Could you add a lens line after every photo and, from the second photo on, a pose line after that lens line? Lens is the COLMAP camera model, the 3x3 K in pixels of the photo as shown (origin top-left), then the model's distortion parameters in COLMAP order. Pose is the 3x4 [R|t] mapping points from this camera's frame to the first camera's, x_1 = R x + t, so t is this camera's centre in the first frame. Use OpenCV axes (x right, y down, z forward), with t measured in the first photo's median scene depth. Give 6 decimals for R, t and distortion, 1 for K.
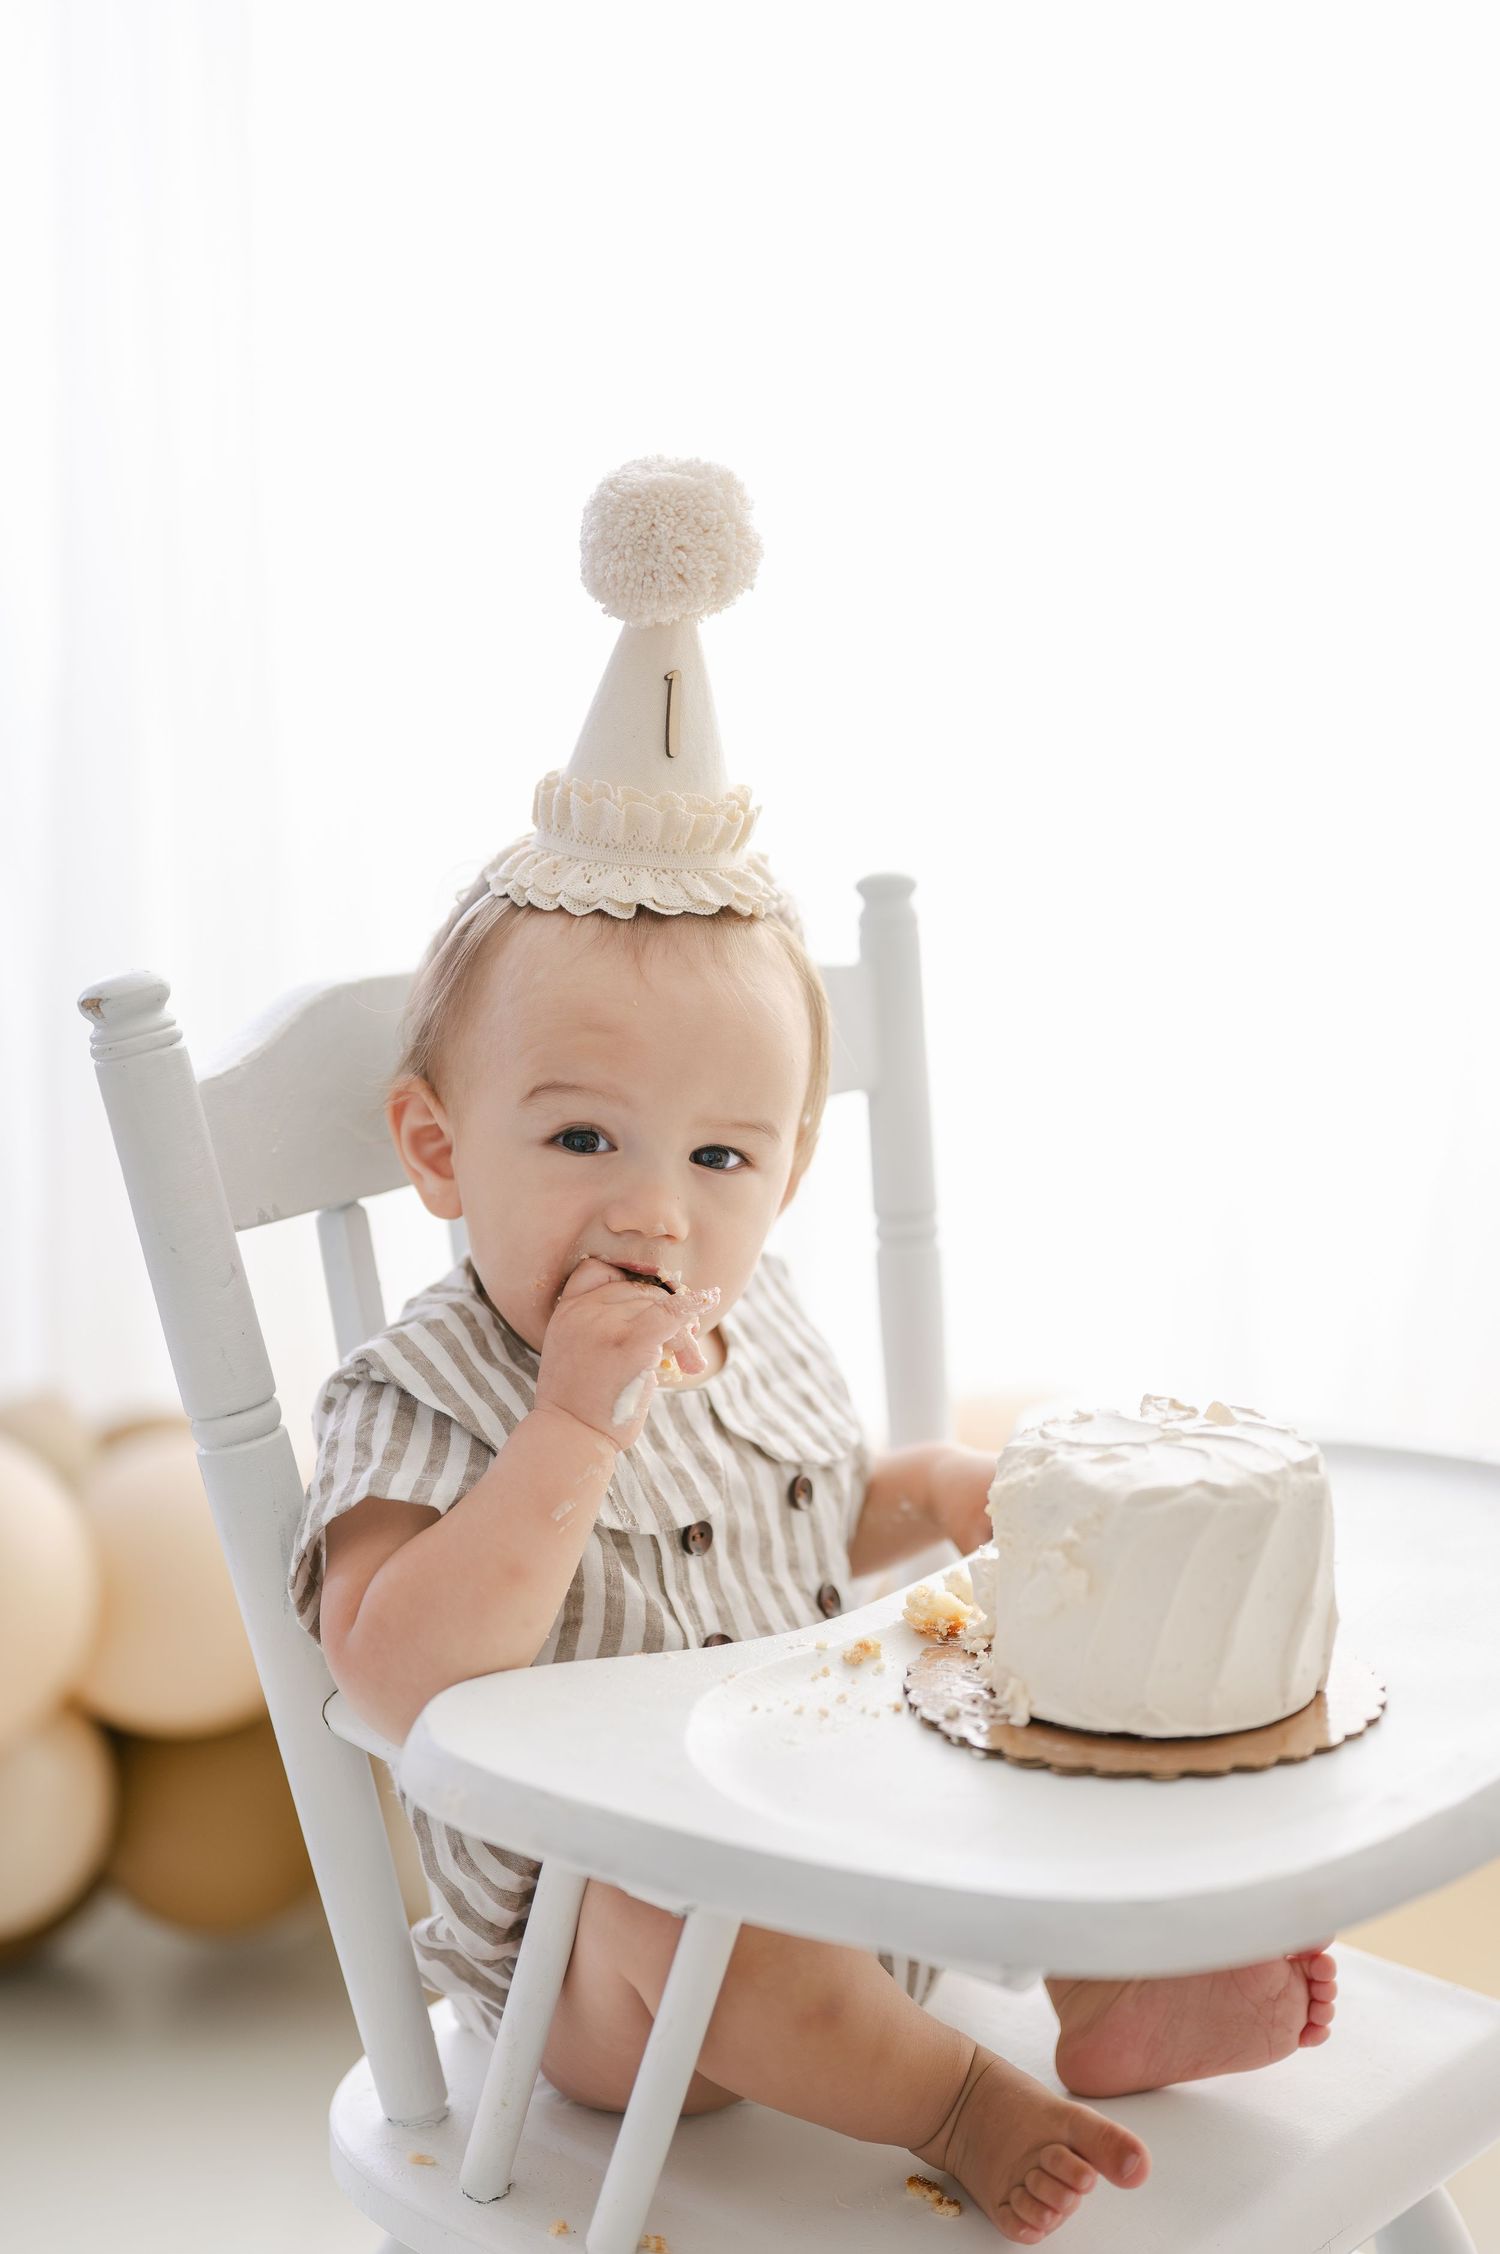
lens RADIAL K [[3154.4, 0, 774.0], [0, 3154.4, 1116.3], [0, 0, 1]] dist [-0.006552, -0.012313]
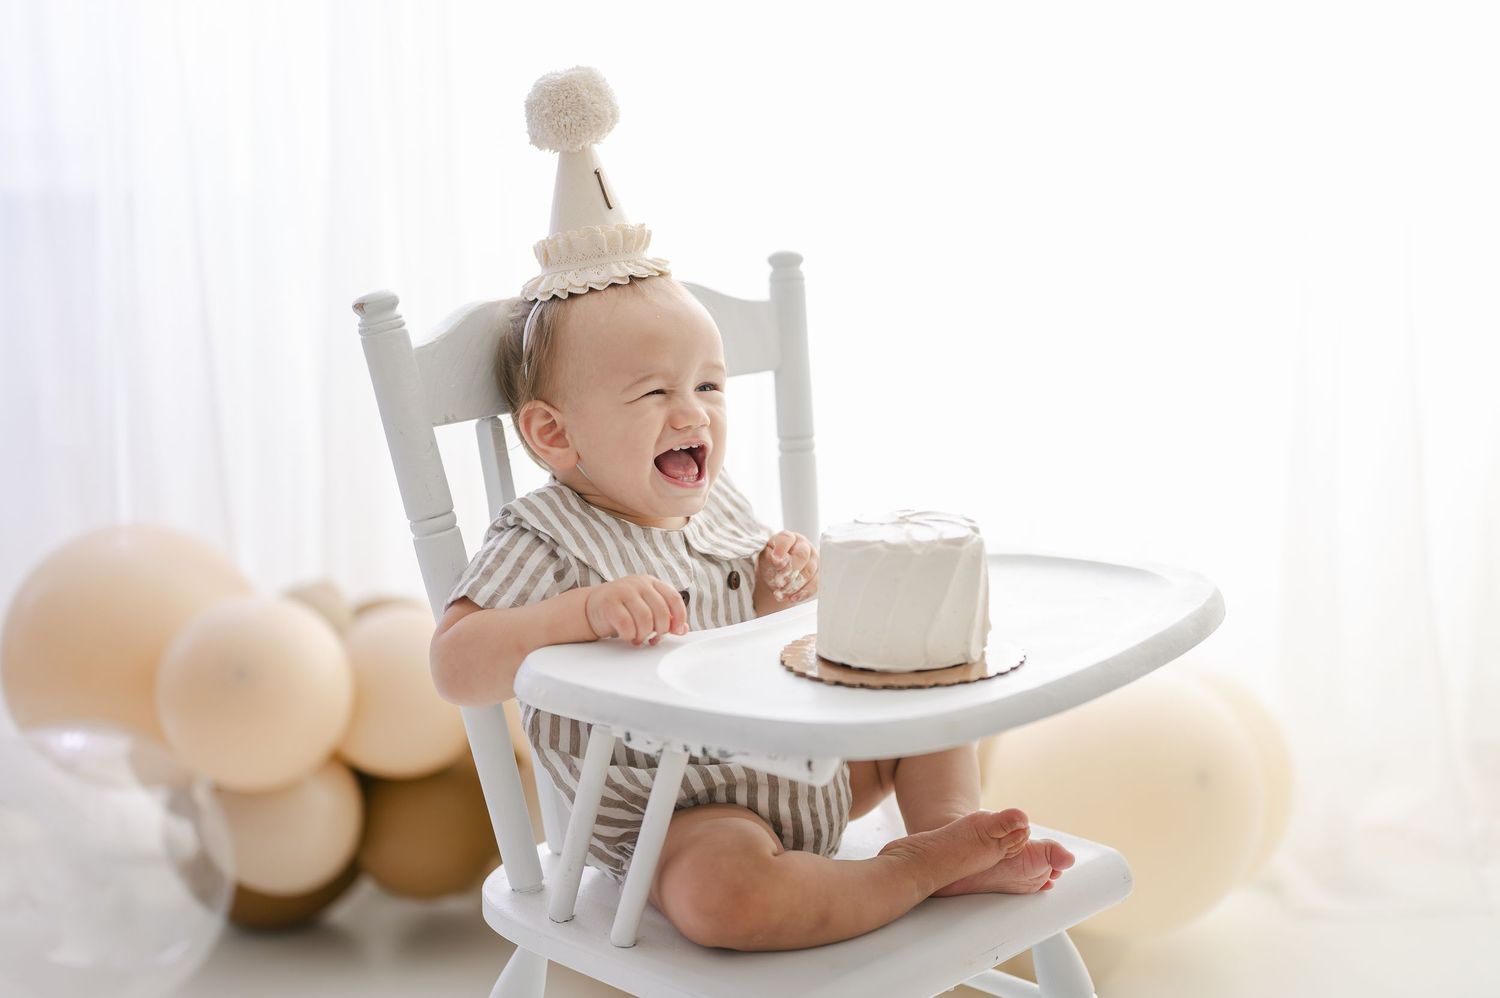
lens RADIAL K [[2110.9, 0, 750.0], [0, 2110.9, 499.0], [0, 0, 1]] dist [0.017090, -0.056893]
pose [[0.999759, 0.001099, -0.021935, 0.052811], [-0.000912, 0.999963, 0.008532, 0.070581], [0.021944, -0.008510, 0.999723, -0.295101]]
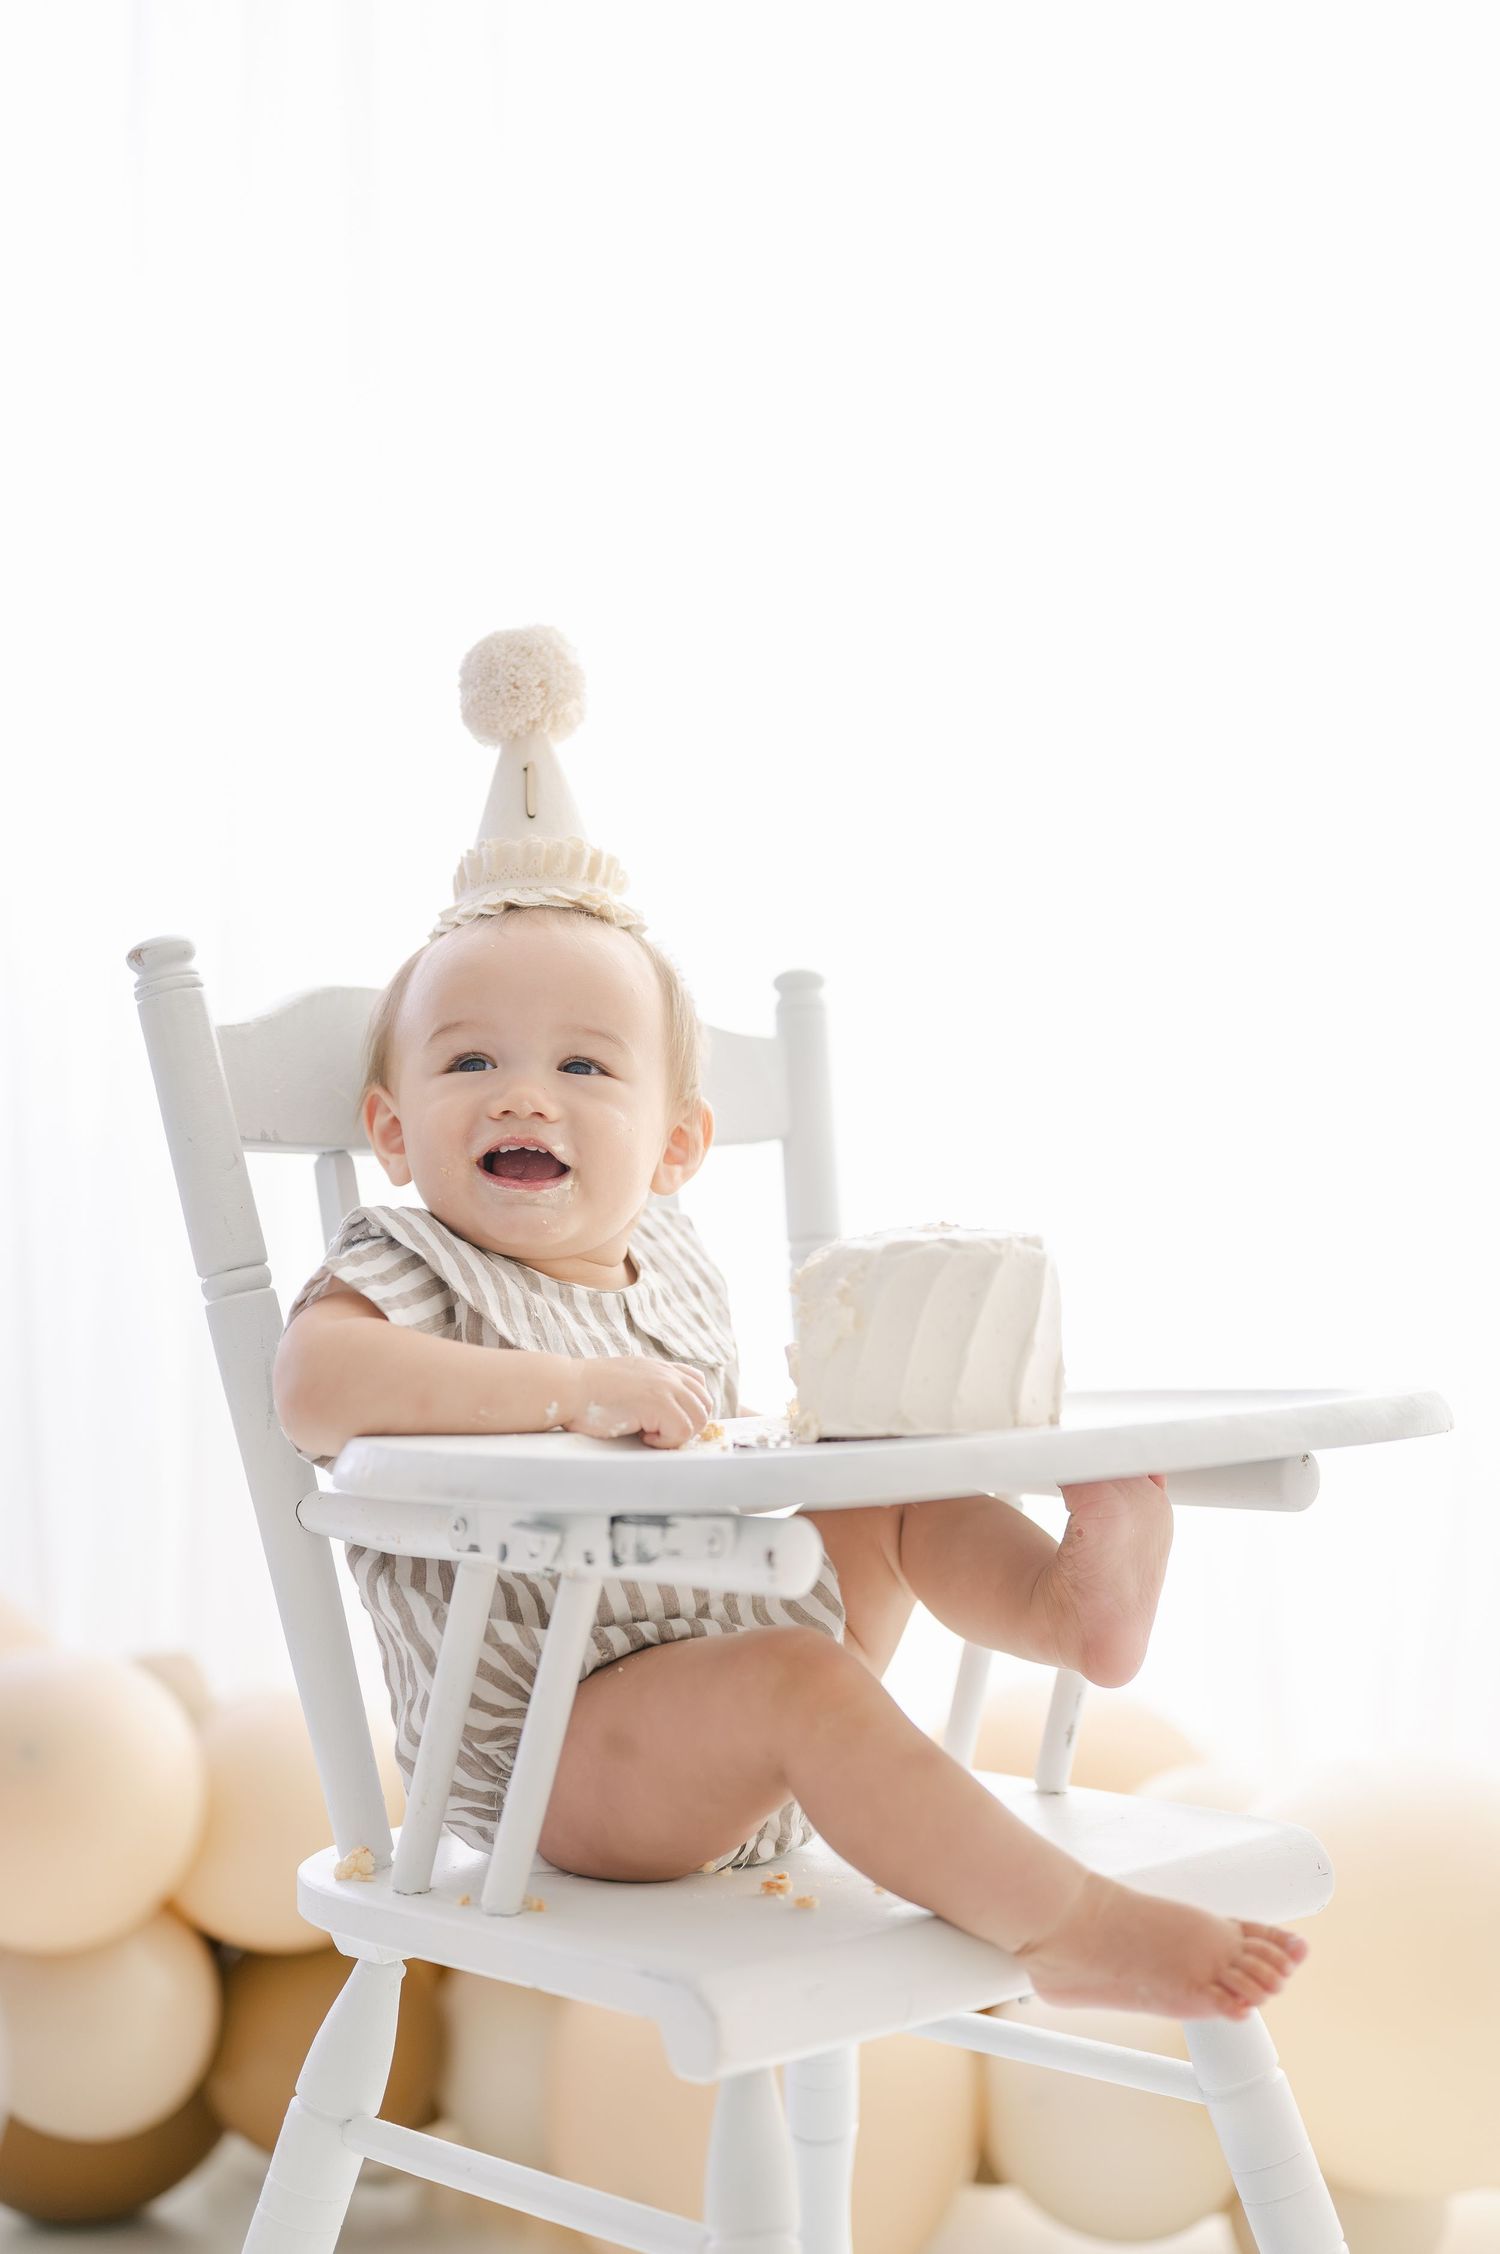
lens RADIAL K [[3174.0, 0, 792.1], [0, 3174.0, 1128.3], [0, 0, 1]] dist [0.007457, -0.041444]
pose [[0.997555, -0.017362, -0.067700, 0.146095], [0.002461, 0.976780, -0.214231, 0.315161], [0.069847, 0.213541, 0.974434, -0.265535]]
